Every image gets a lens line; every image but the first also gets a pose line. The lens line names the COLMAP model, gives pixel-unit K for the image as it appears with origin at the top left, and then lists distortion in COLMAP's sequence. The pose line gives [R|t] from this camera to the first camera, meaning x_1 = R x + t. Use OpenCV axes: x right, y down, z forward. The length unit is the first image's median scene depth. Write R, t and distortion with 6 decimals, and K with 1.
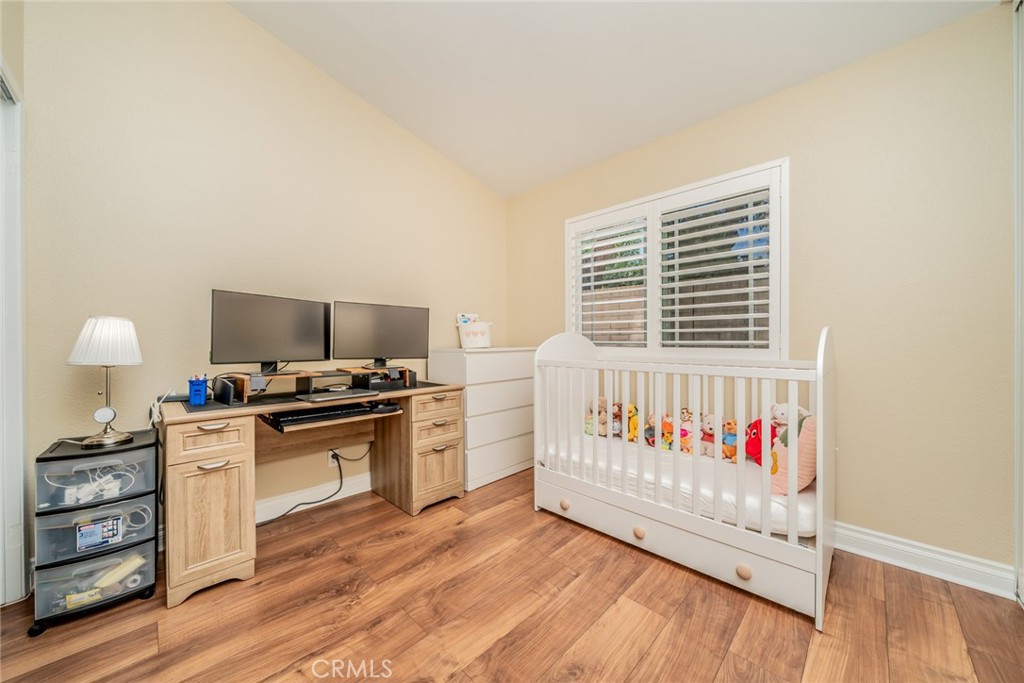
lens RADIAL K [[351.3, 0, 484.3], [0, 351.3, 339.7], [0, 0, 1]] dist [-0.004987, 0.000274]
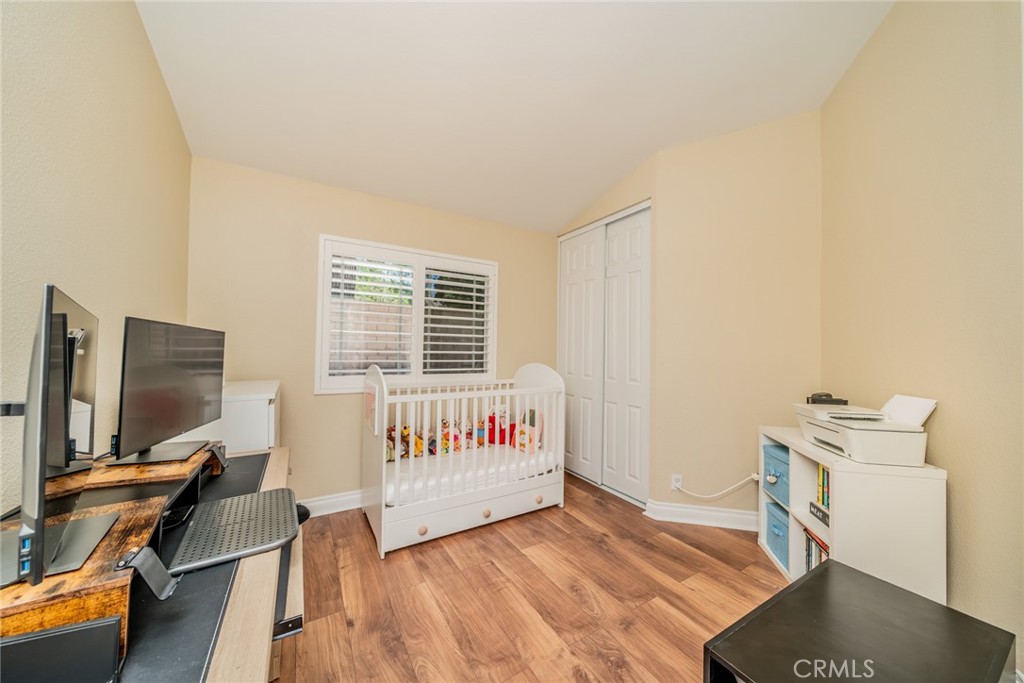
lens RADIAL K [[351.3, 0, 506.8], [0, 351.3, 343.3], [0, 0, 1]] dist [-0.004987, 0.000274]
pose [[0.236146, 0.019849, 0.971515, -0.802250], [-0.015476, 0.999741, -0.016664, -0.092447], [-0.971594, -0.011100, 0.236392, 0.526255]]
